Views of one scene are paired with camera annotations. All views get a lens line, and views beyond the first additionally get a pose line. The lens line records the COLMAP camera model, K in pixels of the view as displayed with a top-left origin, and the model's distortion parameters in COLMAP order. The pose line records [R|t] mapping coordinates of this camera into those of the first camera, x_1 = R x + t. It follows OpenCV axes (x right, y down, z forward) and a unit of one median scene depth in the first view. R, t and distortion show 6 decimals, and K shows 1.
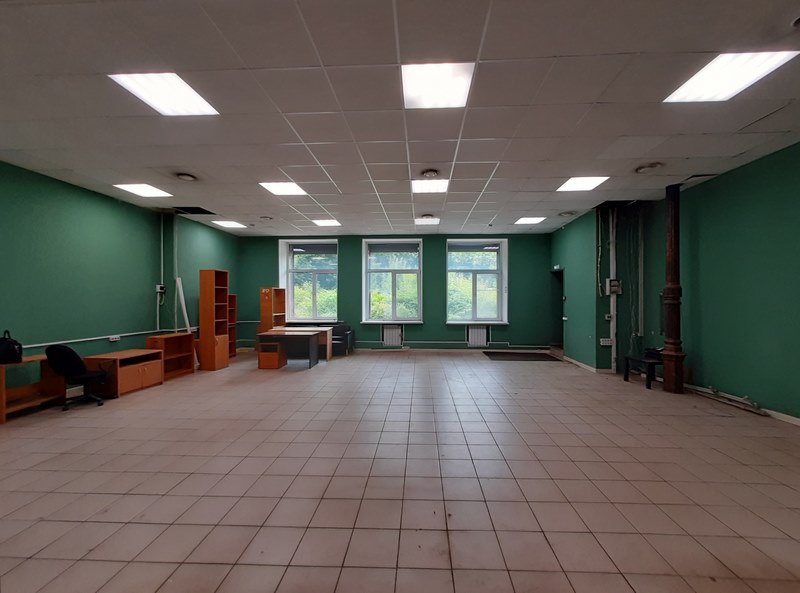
lens RADIAL K [[314.2, 0, 410.2], [0, 314.2, 299.6], [0, 0, 1]] dist [-0.001423, -0.000199]
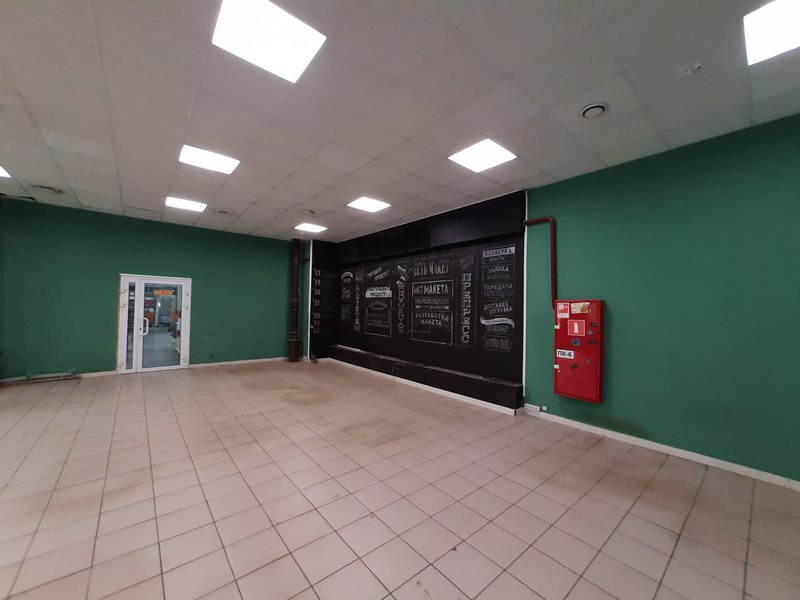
lens RADIAL K [[314.2, 0, 406.6], [0, 314.2, 301.6], [0, 0, 1]] dist [-0.001423, -0.000199]
pose [[-0.678486, 0.000677, 0.734613, -0.523473], [-0.021514, 0.999552, -0.020793, -0.004978], [-0.734298, -0.029912, -0.678168, 0.418622]]
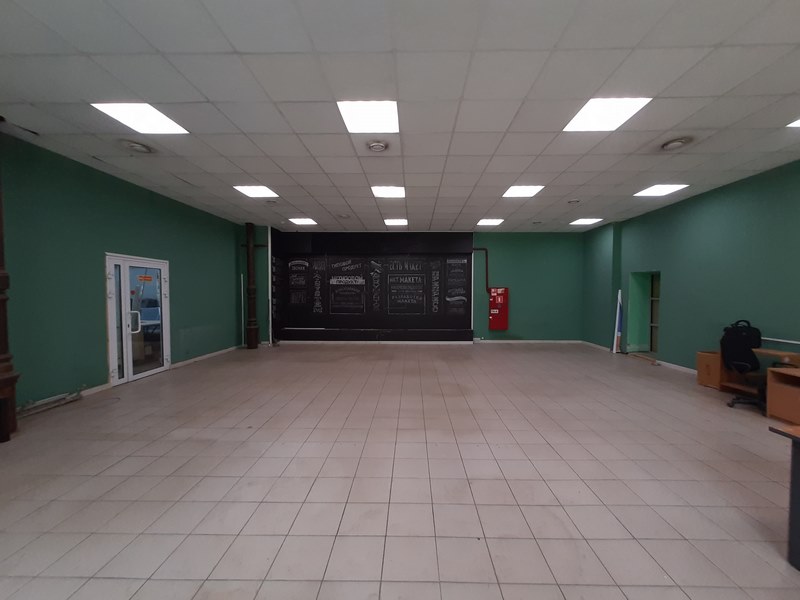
lens RADIAL K [[314.2, 0, 406.6], [0, 314.2, 301.6], [0, 0, 1]] dist [-0.001423, -0.000199]
pose [[-0.999876, -0.001245, -0.015712, 0.000902], [-0.001644, 0.999676, 0.025409, -0.000766], [0.015675, 0.025431, -0.999554, 1.010396]]
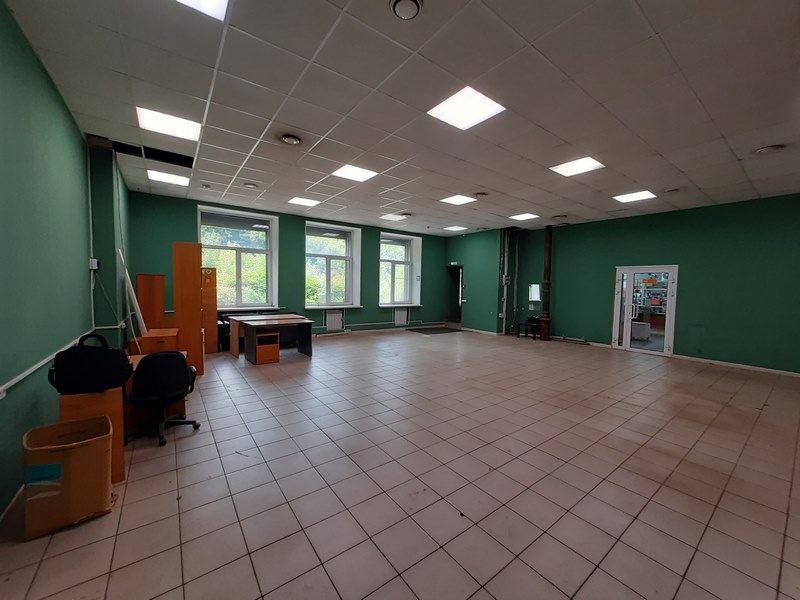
lens RADIAL K [[314.2, 0, 407.7], [0, 314.2, 303.1], [0, 0, 1]] dist [-0.001423, -0.000199]
pose [[0.772822, -0.020168, 0.634302, -0.563492], [-0.022122, 0.998031, 0.058686, -0.006582], [-0.634237, -0.059386, 0.770855, 0.068370]]
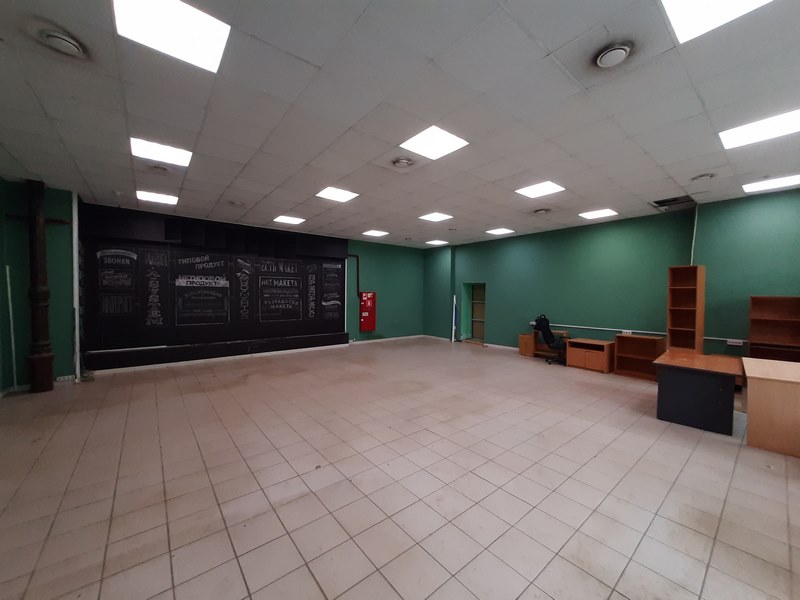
lens RADIAL K [[314.2, 0, 406.8], [0, 314.2, 302.2], [0, 0, 1]] dist [-0.001423, -0.000199]
pose [[-0.748209, 0.010208, -0.663385, 0.357703], [-0.006325, 0.999726, 0.022517, -0.013041], [0.663433, 0.021043, -0.747939, 0.913601]]
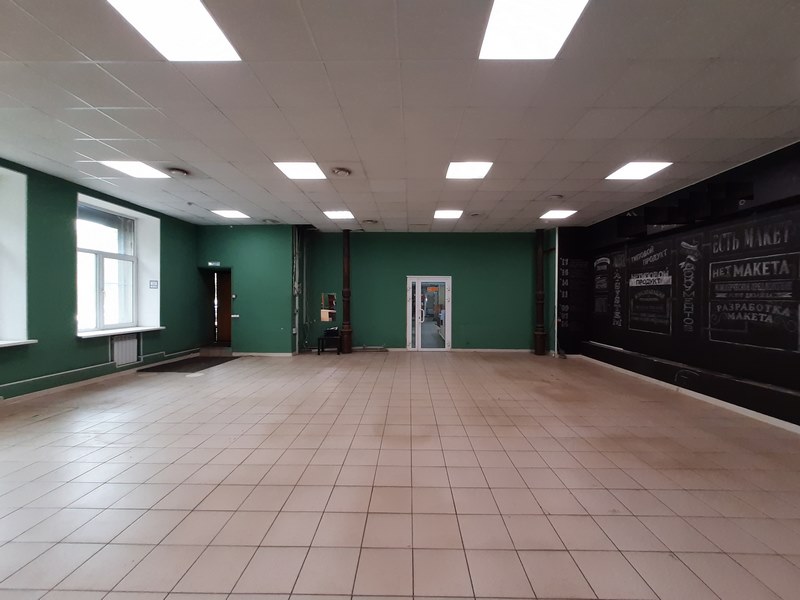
lens RADIAL K [[314.2, 0, 406.7], [0, 314.2, 301.3], [0, 0, 1]] dist [-0.001423, -0.000199]
pose [[-0.021971, -0.009039, 0.999718, -0.513383], [-0.006215, 0.999941, 0.008904, -0.000295], [-0.999739, -0.006018, -0.022026, 0.438232]]
